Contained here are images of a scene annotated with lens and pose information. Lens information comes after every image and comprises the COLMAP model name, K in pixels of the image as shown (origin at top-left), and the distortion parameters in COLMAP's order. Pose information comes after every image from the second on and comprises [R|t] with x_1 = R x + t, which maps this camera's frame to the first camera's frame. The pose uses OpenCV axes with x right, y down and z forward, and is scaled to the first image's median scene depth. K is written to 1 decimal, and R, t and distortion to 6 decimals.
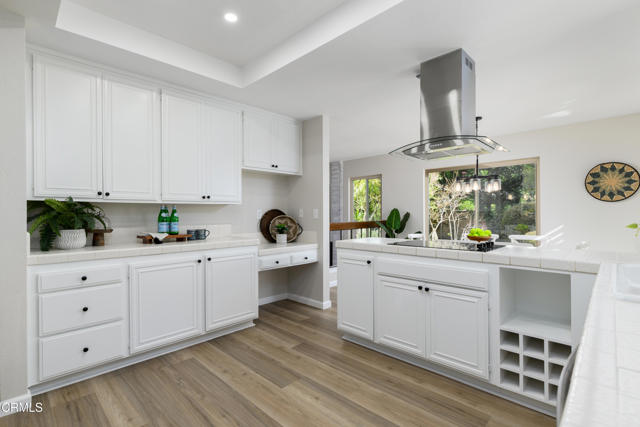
lens RADIAL K [[306.0, 0, 315.1], [0, 306.0, 211.9], [0, 0, 1]] dist [0.001423, 0.000261]
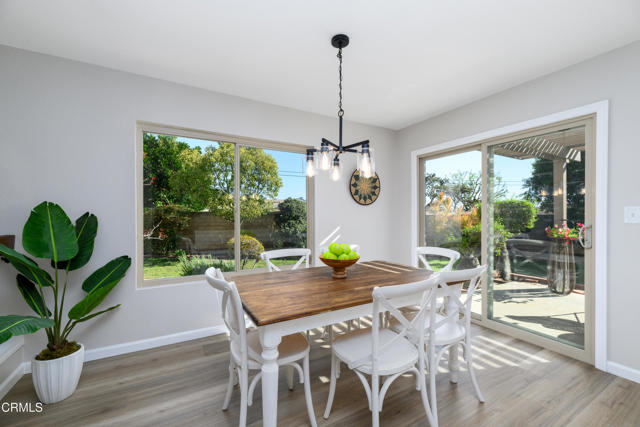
lens RADIAL K [[271.3, 0, 328.7], [0, 271.3, 216.5], [0, 0, 1]] dist [0.004588, -0.000905]
pose [[0.262061, 0.003133, 0.965046, 0.052033], [-0.007342, 0.999972, -0.001253, 0.007347], [-0.965023, -0.006758, 0.262077, 0.893882]]
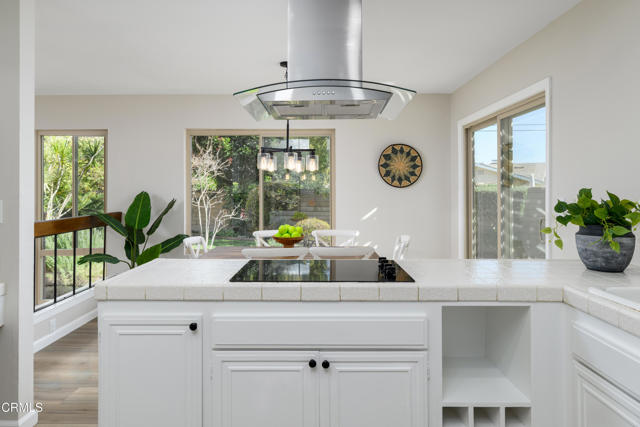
lens RADIAL K [[430.2, 0, 316.9], [0, 430.2, 185.9], [0, 0, 1]] dist [-0.021966, -0.002016]
pose [[0.713924, 0.011891, 0.700122, -0.091459], [-0.008227, 0.999929, -0.008594, -0.025921], [-0.700174, 0.000376, 0.713972, 0.275468]]
